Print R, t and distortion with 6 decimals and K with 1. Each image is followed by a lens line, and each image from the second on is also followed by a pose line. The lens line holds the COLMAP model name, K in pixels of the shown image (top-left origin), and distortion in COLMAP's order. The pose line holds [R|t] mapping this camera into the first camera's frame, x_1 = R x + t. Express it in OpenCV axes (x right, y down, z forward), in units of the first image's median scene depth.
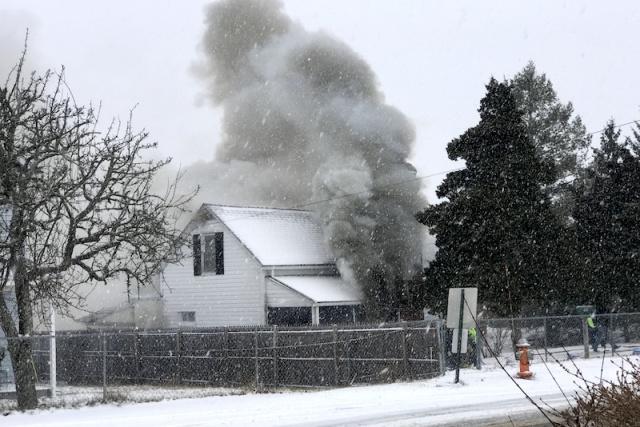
lens RADIAL K [[1045.7, 0, 319.2], [0, 1045.7, 216.1], [0, 0, 1]] dist [-0.072948, 0.000000]
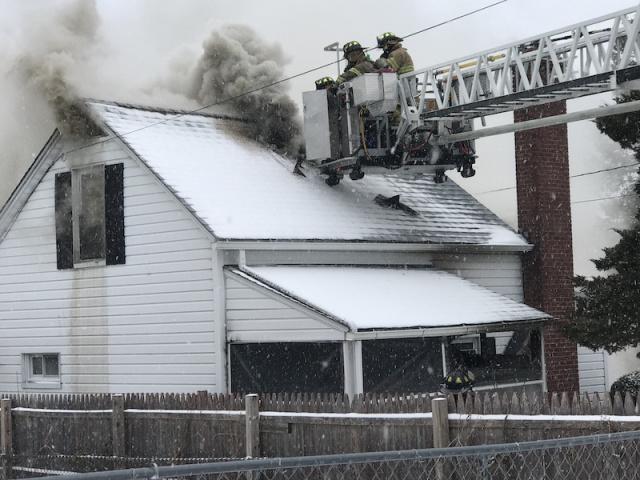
lens RADIAL K [[1342.1, 0, 320.9], [0, 1342.1, 238.5], [0, 0, 1]] dist [-0.108839, 0.000000]
pose [[0.999821, -0.002517, 0.018775, -0.023680], [0.002288, 0.999923, 0.012235, 0.040548], [-0.018804, -0.012190, 0.999749, 0.479933]]
